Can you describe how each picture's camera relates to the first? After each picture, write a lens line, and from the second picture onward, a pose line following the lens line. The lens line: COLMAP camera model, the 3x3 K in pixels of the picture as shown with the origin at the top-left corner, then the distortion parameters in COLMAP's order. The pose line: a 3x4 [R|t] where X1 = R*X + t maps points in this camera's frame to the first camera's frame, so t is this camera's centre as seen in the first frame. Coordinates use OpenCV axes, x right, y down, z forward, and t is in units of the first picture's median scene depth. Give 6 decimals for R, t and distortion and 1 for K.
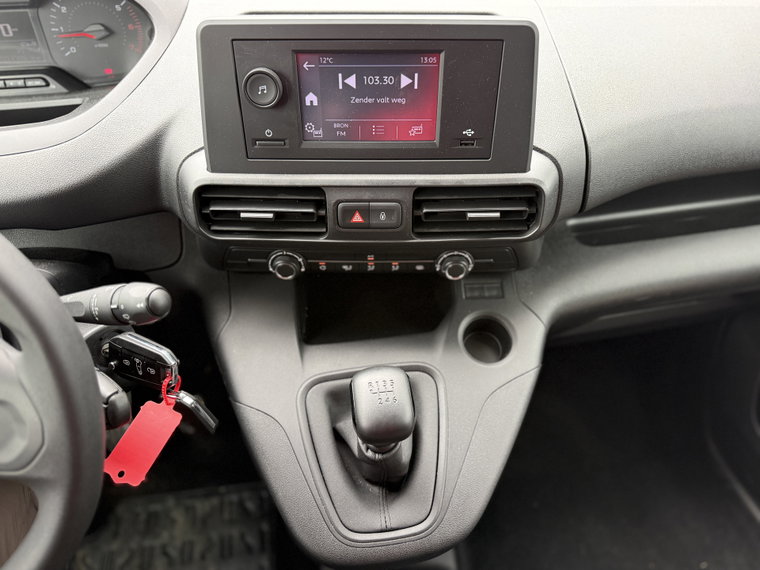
lens RADIAL K [[523.2, 0, 383.1], [0, 523.2, 294.9], [0, 0, 1]] dist [0.107702, -0.193606]
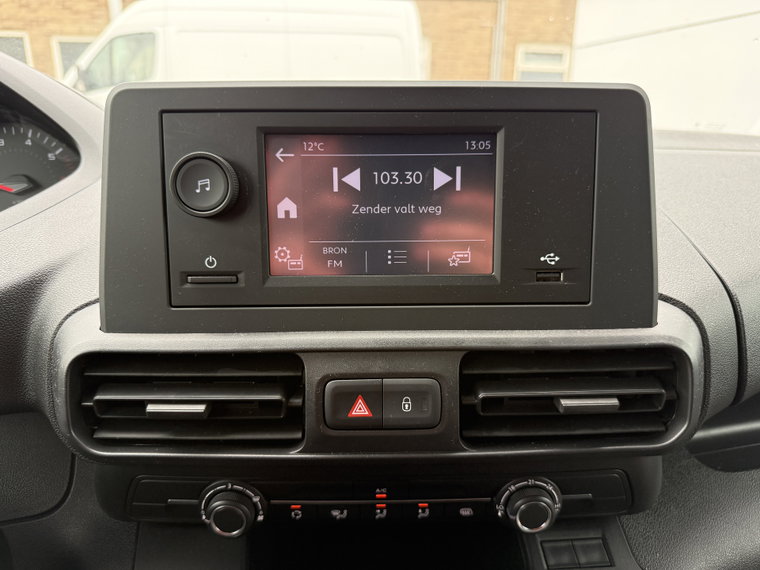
lens RADIAL K [[525.9, 0, 382.0], [0, 525.9, 307.8], [0, 0, 1]] dist [0.026864, -0.083816]
pose [[0.999891, -0.010997, 0.009889, -0.030817], [0.014209, 0.899810, -0.436051, -0.003062], [-0.004103, 0.436144, 0.899867, 0.465688]]
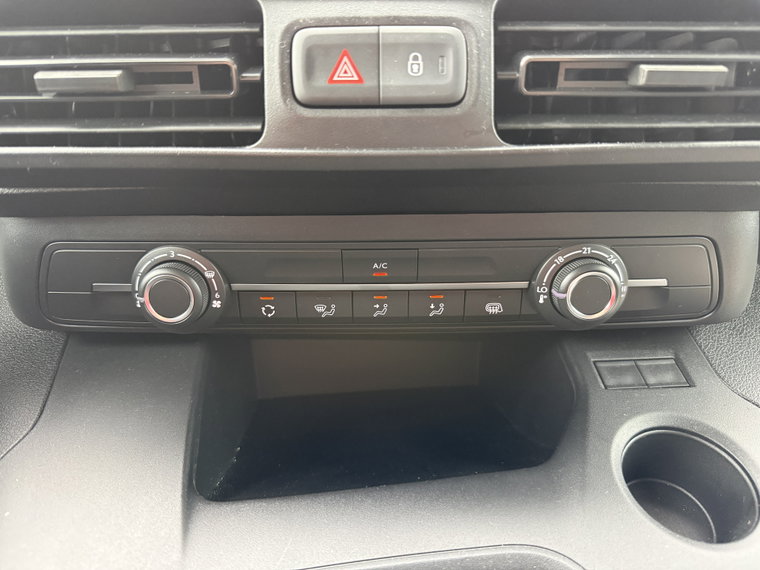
lens RADIAL K [[523.2, 0, 383.1], [0, 523.2, 294.9], [0, 0, 1]] dist [0.107702, -0.193606]
pose [[0.999928, -0.011893, -0.001335, -0.024691], [0.010165, 0.902881, -0.429771, 0.151015], [0.006317, 0.429727, 0.902937, 0.736931]]
